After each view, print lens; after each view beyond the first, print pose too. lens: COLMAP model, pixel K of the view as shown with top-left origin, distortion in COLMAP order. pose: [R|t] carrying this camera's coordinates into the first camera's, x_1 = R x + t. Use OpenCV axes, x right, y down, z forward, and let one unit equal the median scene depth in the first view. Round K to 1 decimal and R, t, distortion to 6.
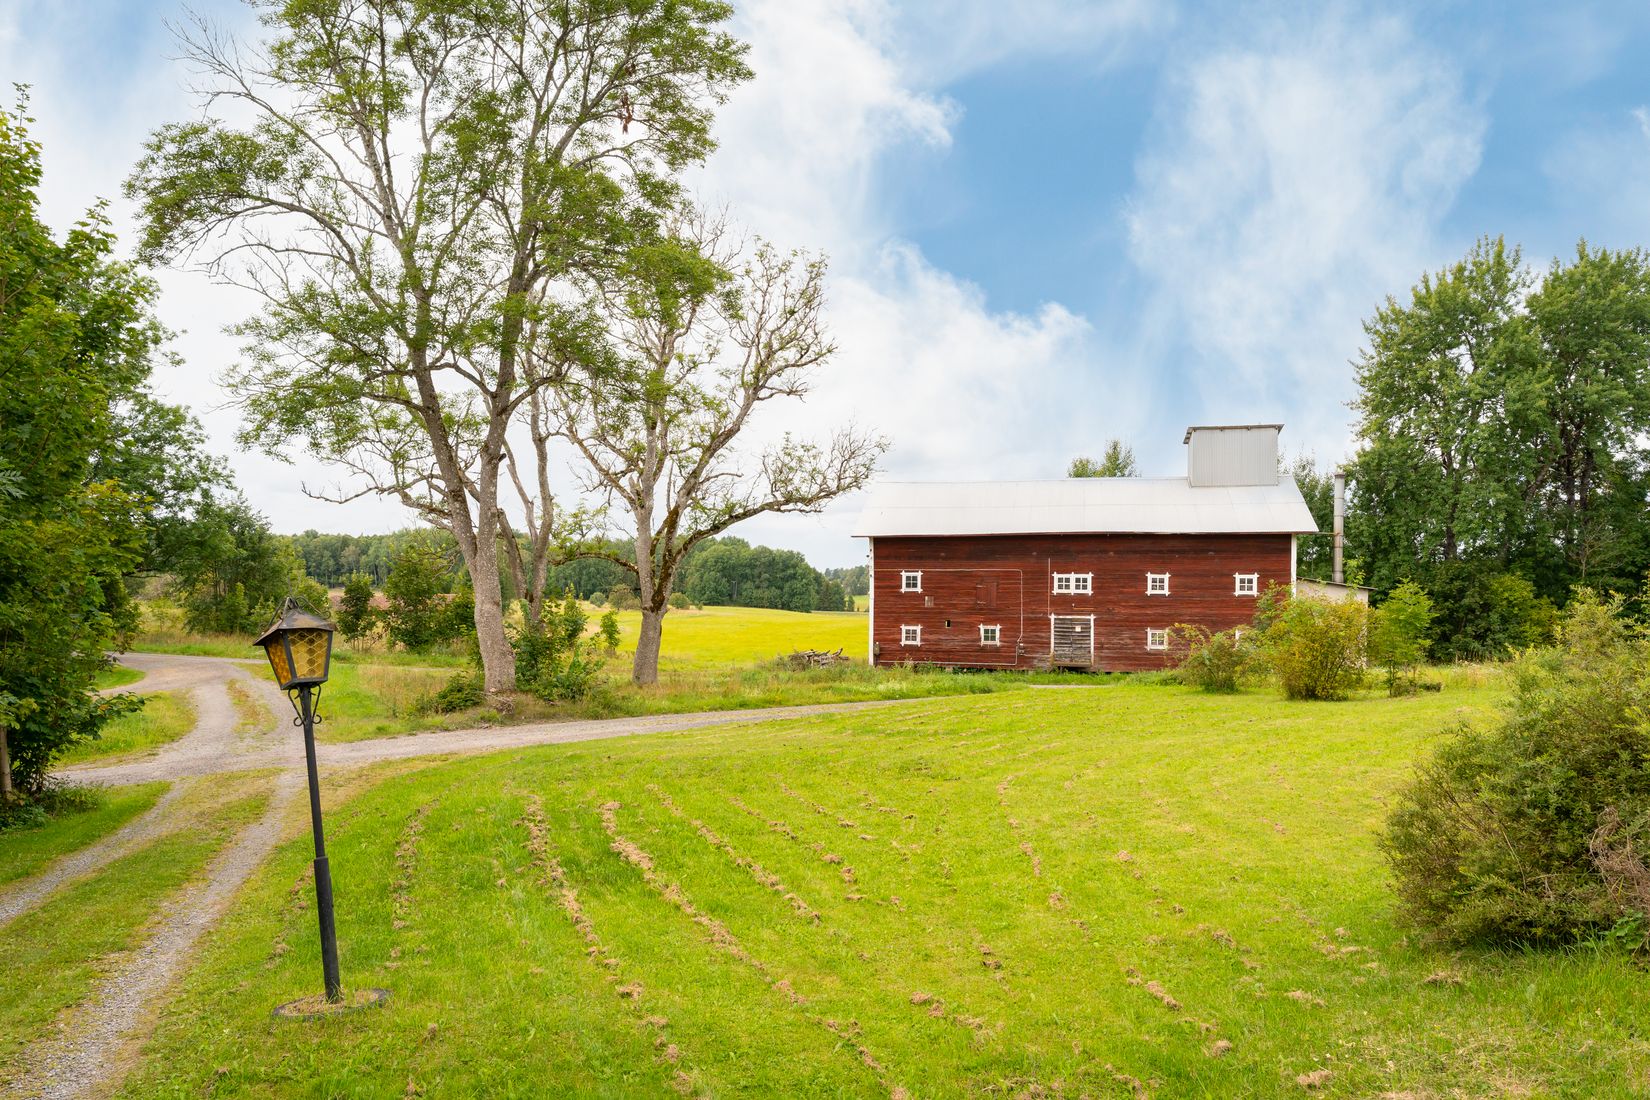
lens RADIAL K [[1121.3, 0, 825.5], [0, 1121.3, 611.2], [0, 0, 1]] dist [0.006637, 0.003366]
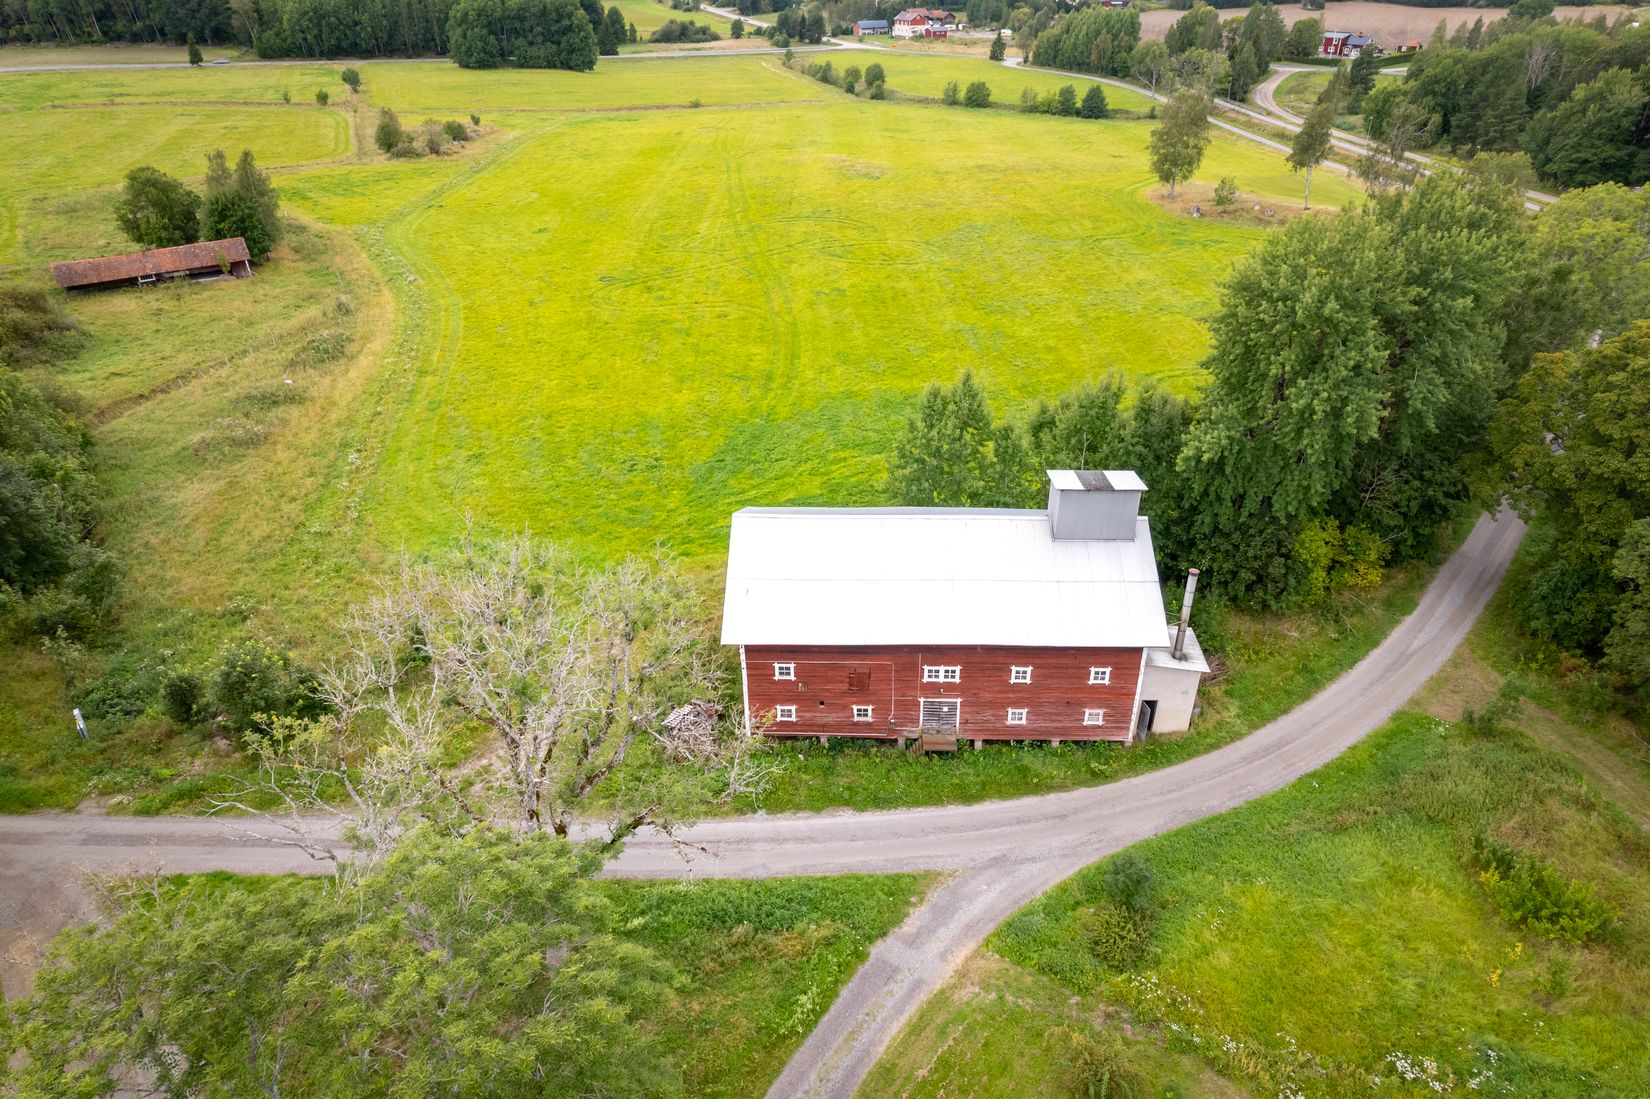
lens RADIAL K [[1052.2, 0, 853.6], [0, 1052.2, 530.0], [0, 0, 1]] dist [0.000797, 0.014882]
pose [[0.977483, -0.105359, 0.182831, -0.022603], [0.005878, 0.879692, 0.475507, -0.594773], [-0.210934, -0.463725, 0.860503, 0.238491]]
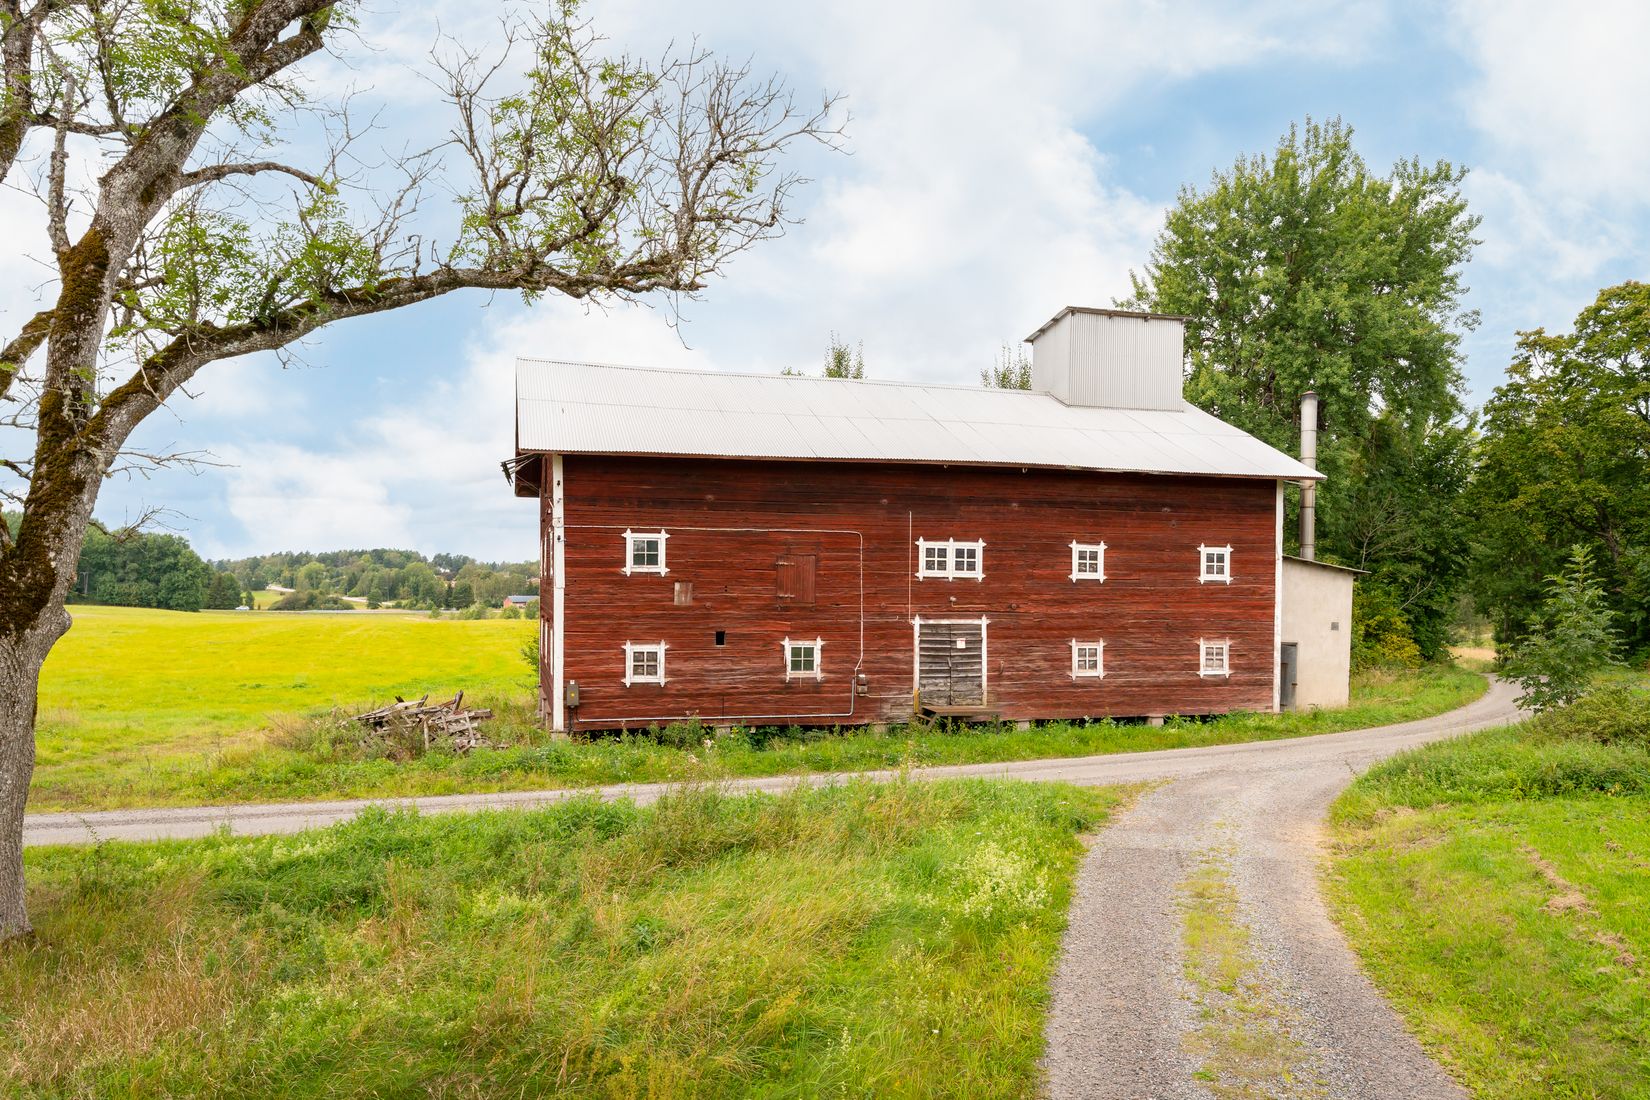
lens RADIAL K [[1121.3, 0, 821.7], [0, 1121.3, 612.9], [0, 0, 1]] dist [0.006637, 0.003366]
pose [[0.875356, -0.009598, 0.483383, -0.090992], [0.007086, 0.999950, 0.007023, -0.003166], [-0.483426, -0.002722, 0.875381, 0.552516]]
